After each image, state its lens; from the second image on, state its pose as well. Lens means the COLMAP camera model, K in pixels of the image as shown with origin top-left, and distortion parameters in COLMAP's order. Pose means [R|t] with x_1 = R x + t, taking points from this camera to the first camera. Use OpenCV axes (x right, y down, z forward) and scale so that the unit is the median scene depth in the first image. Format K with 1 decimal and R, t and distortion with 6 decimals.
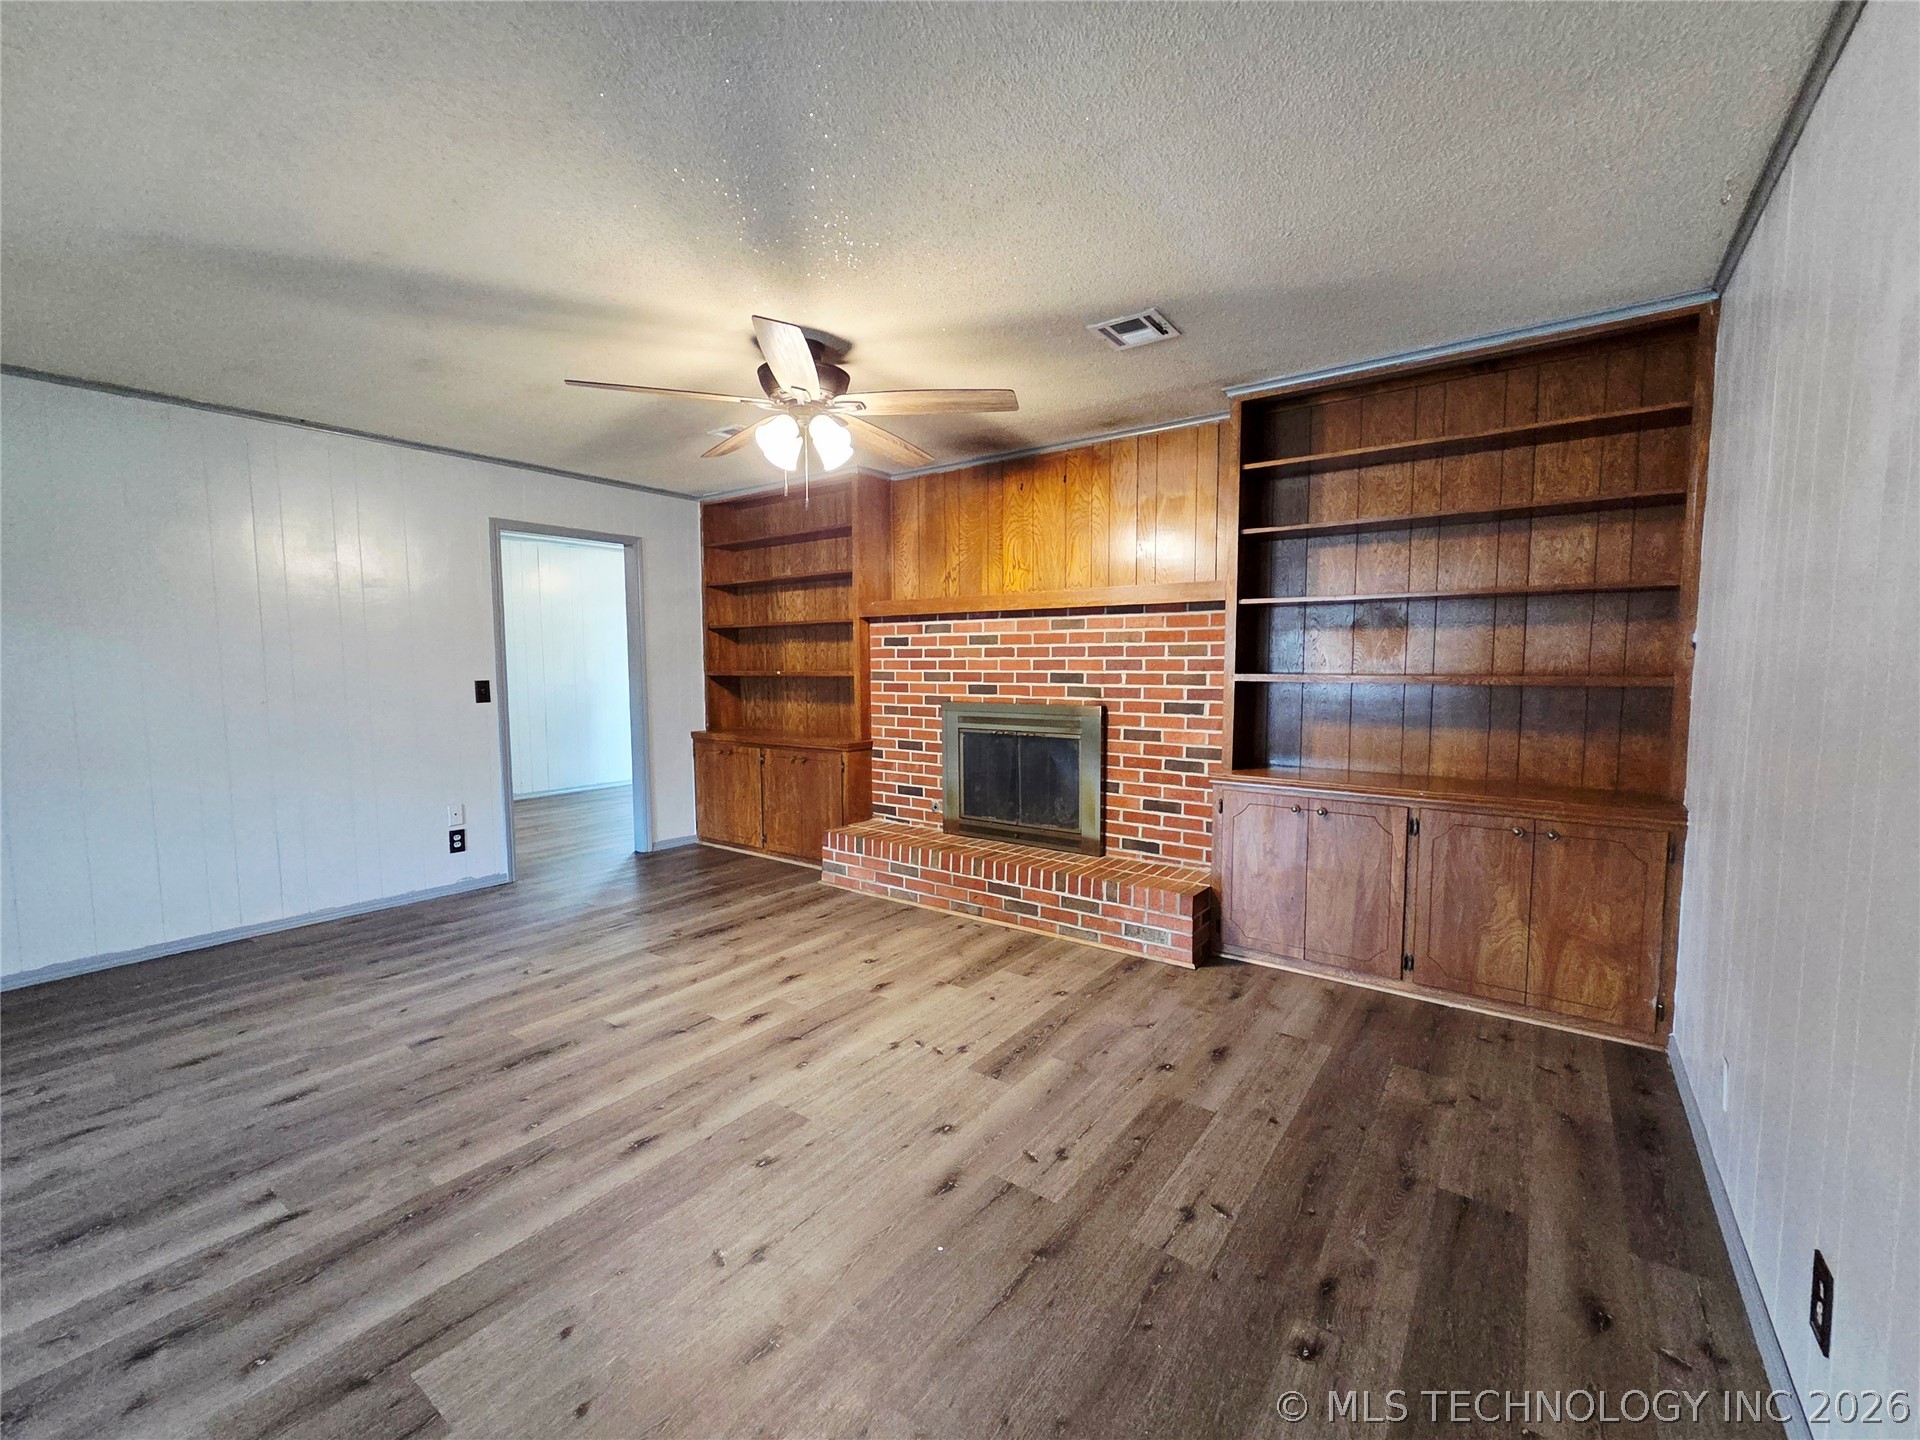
lens RADIAL K [[791.1, 0, 960.3], [0, 791.1, 735.4], [0, 0, 1]] dist [-0.001776, 0.000920]
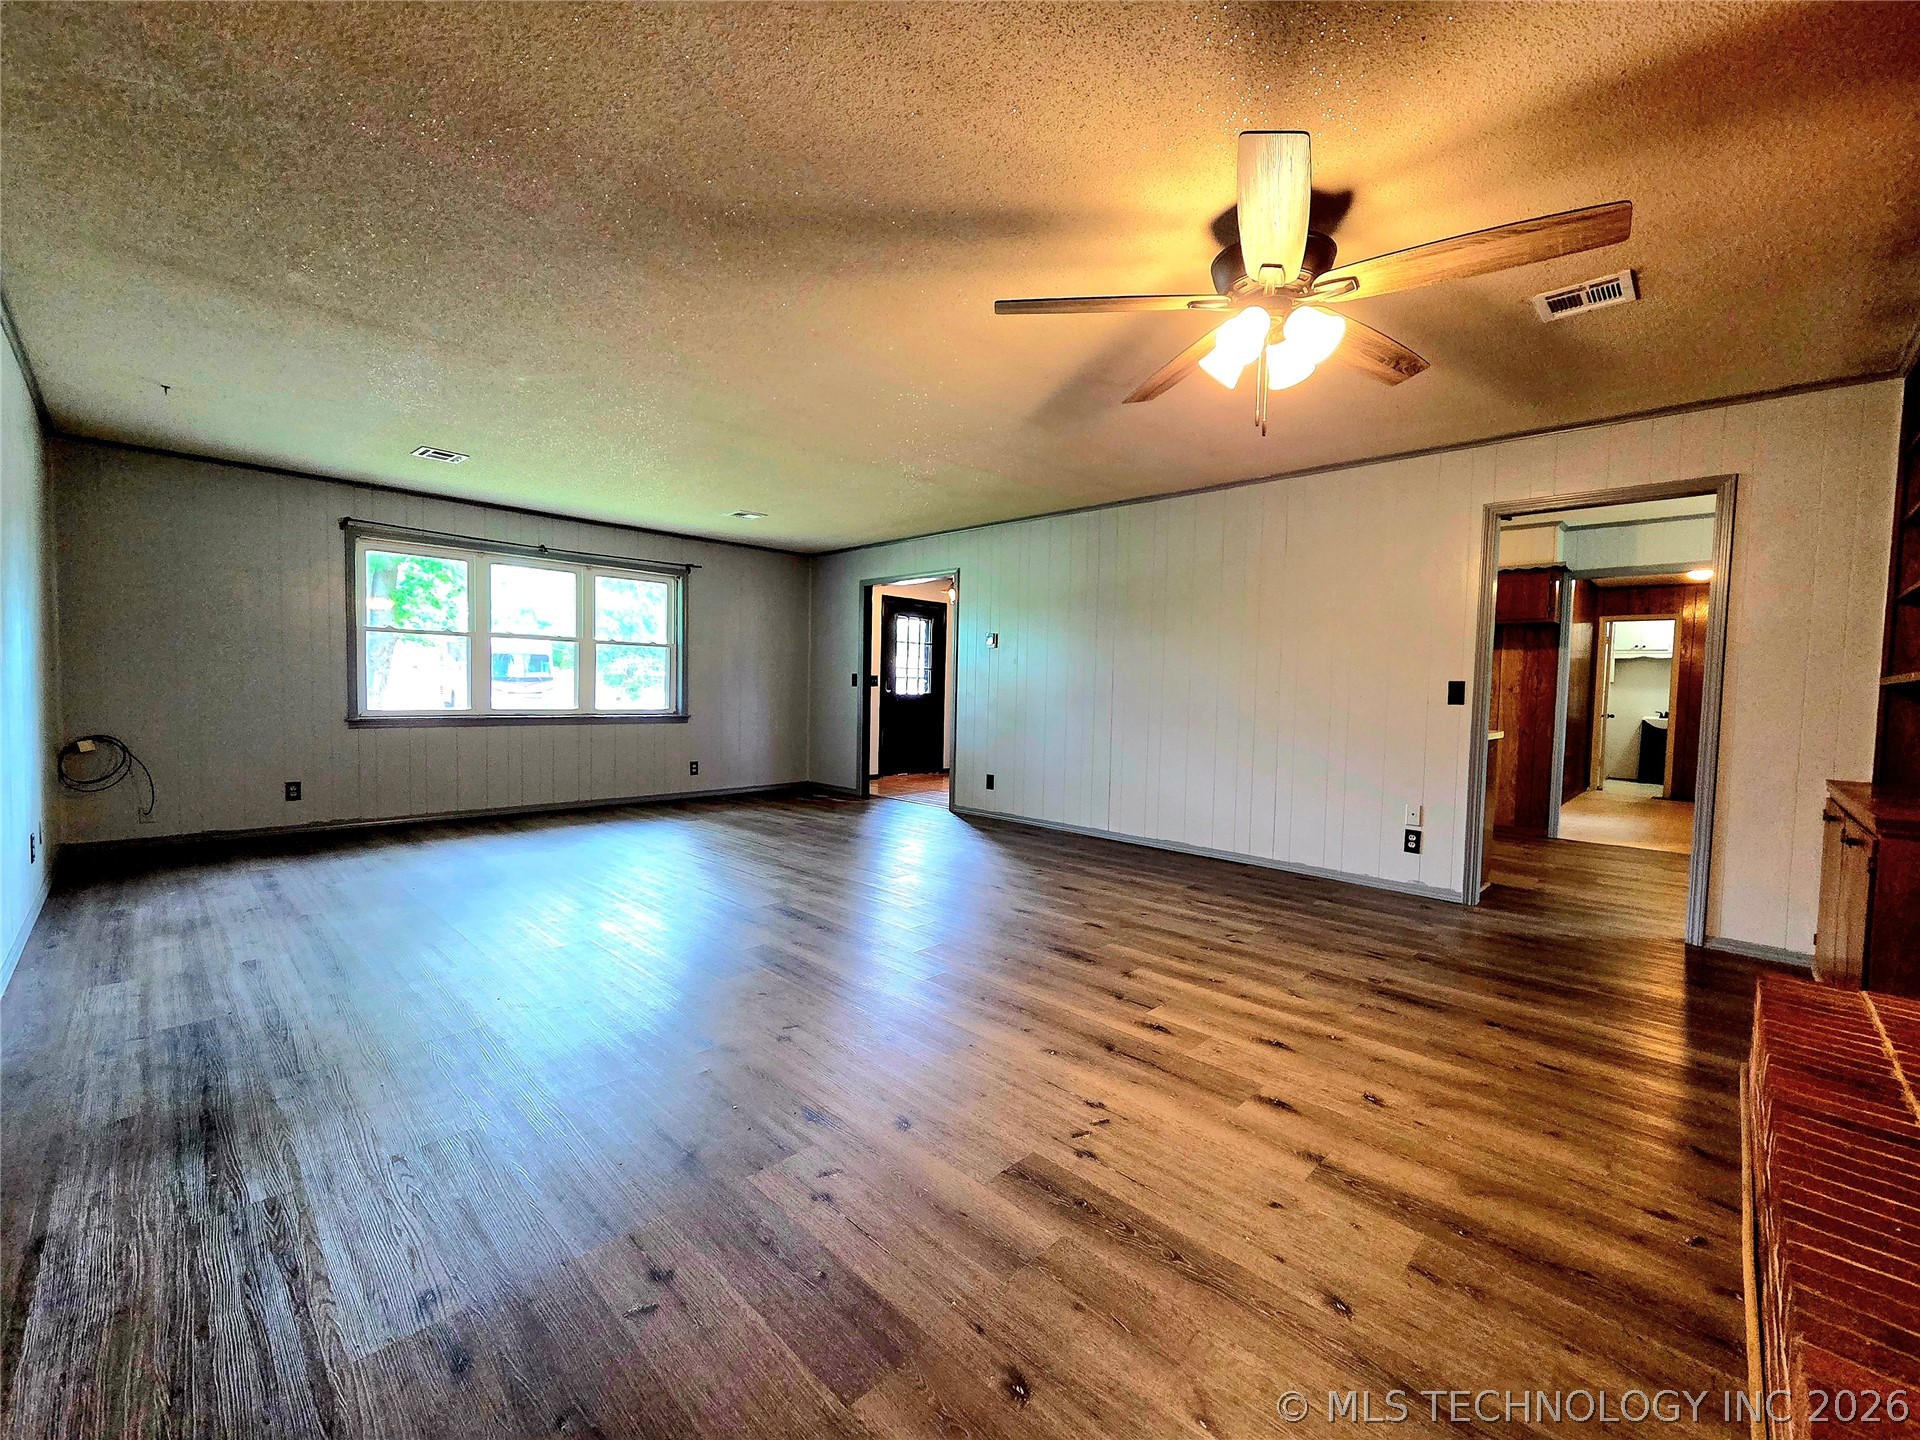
lens RADIAL K [[791.1, 0, 965.9], [0, 791.1, 715.7], [0, 0, 1]] dist [-0.001776, 0.000920]
pose [[-0.136902, 0.040363, -0.989762, 0.515263], [-0.115314, 0.991727, 0.056393, -0.017914], [0.983850, 0.121854, -0.131115, 0.681095]]
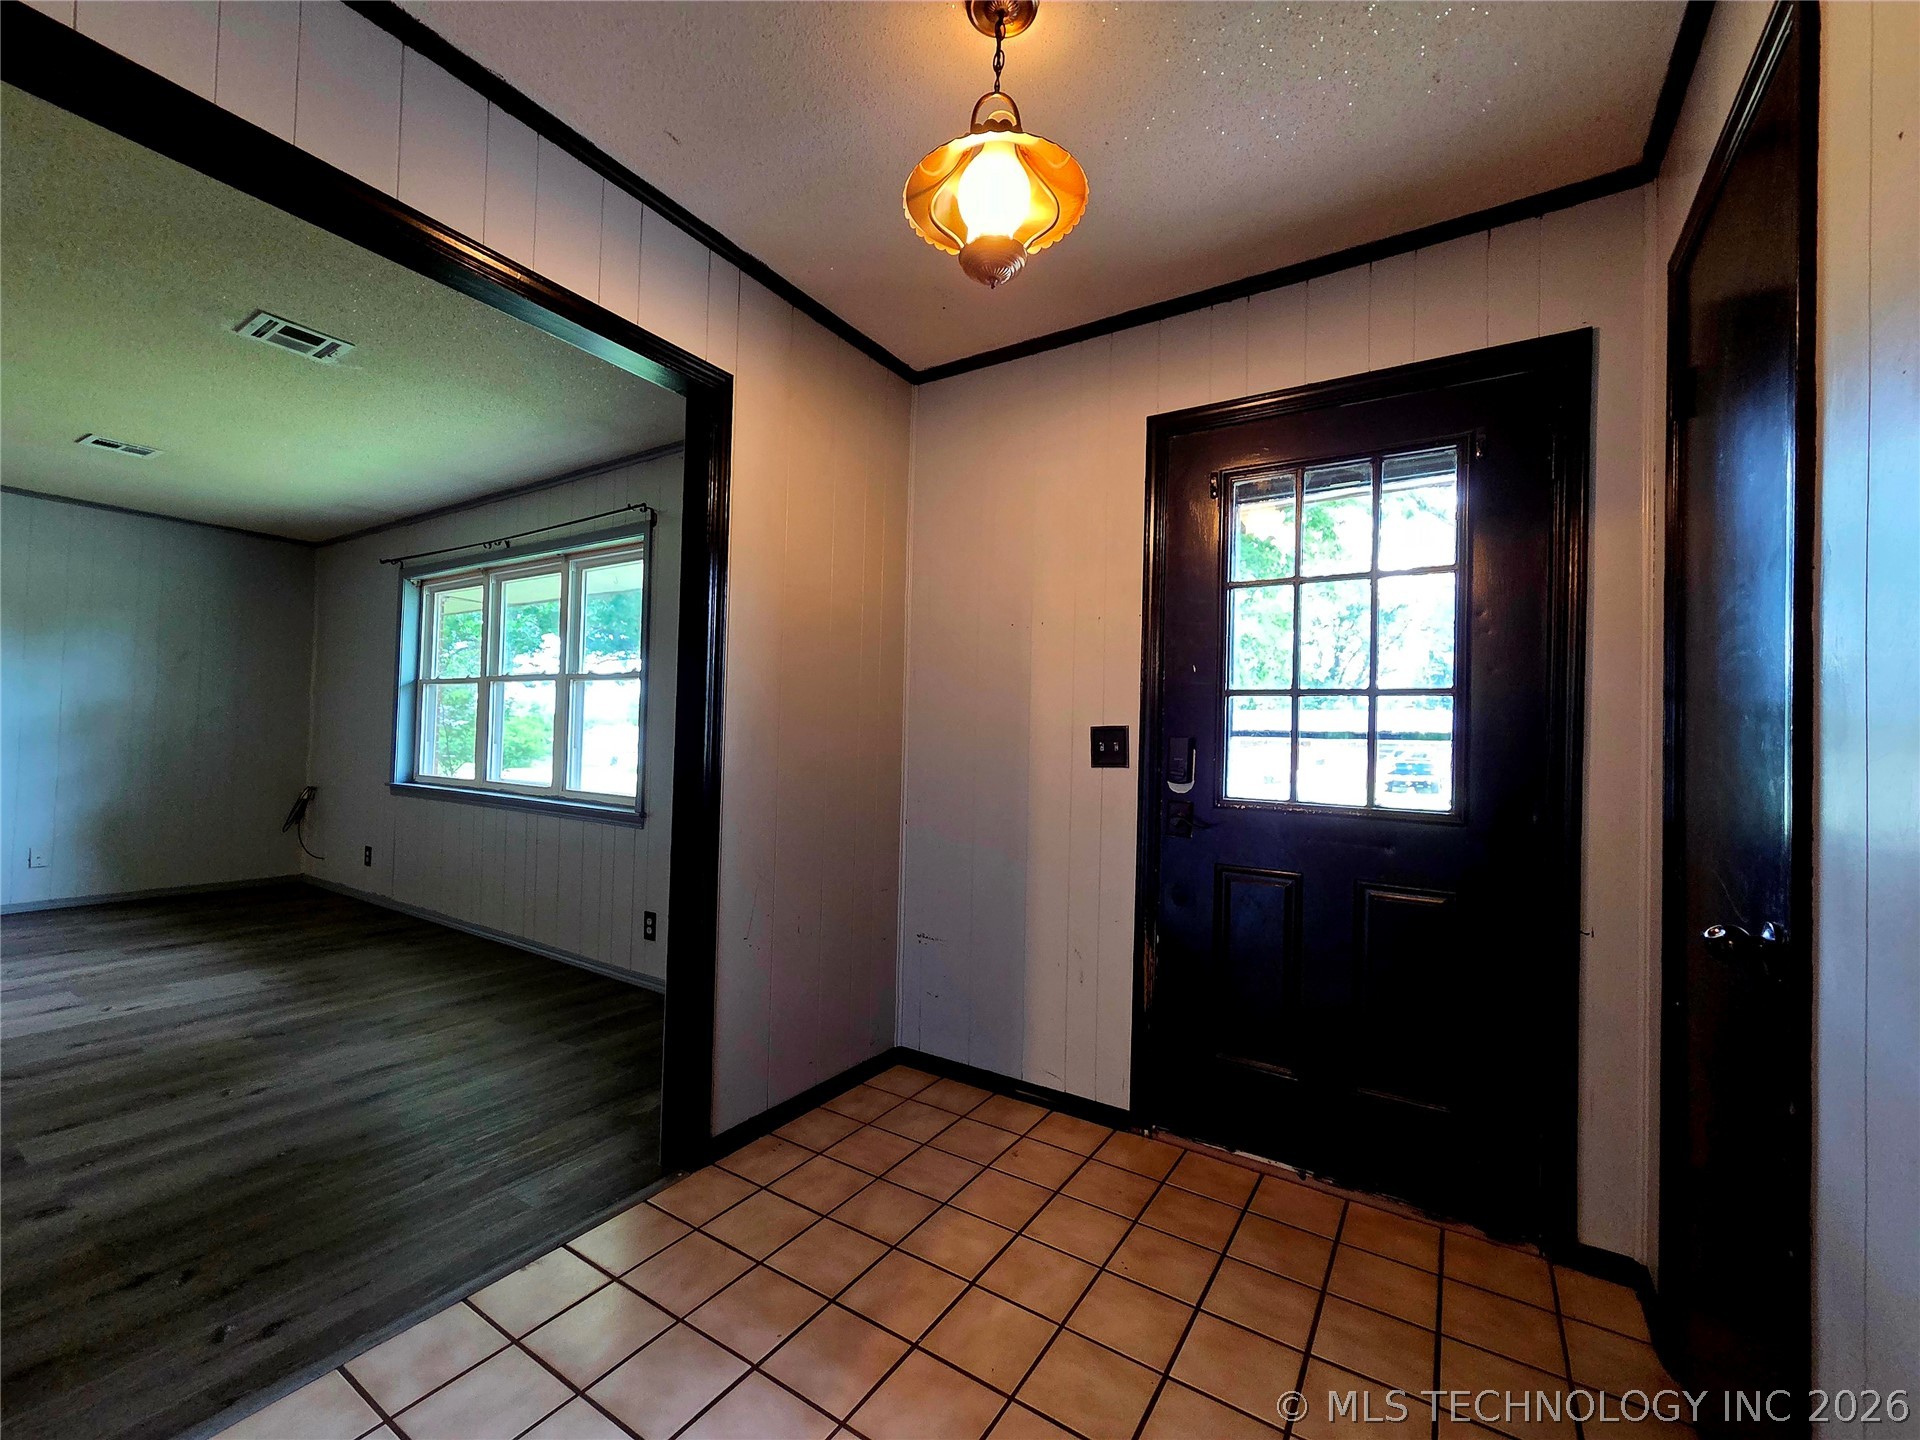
lens RADIAL K [[791.1, 0, 964.0], [0, 791.1, 714.3], [0, 0, 1]] dist [-0.001776, 0.000920]
pose [[-0.997642, -0.019733, -0.065731, -1.739259], [-0.024196, 0.997404, 0.067815, -0.017963], [0.064222, 0.069246, -0.995530, 0.703742]]
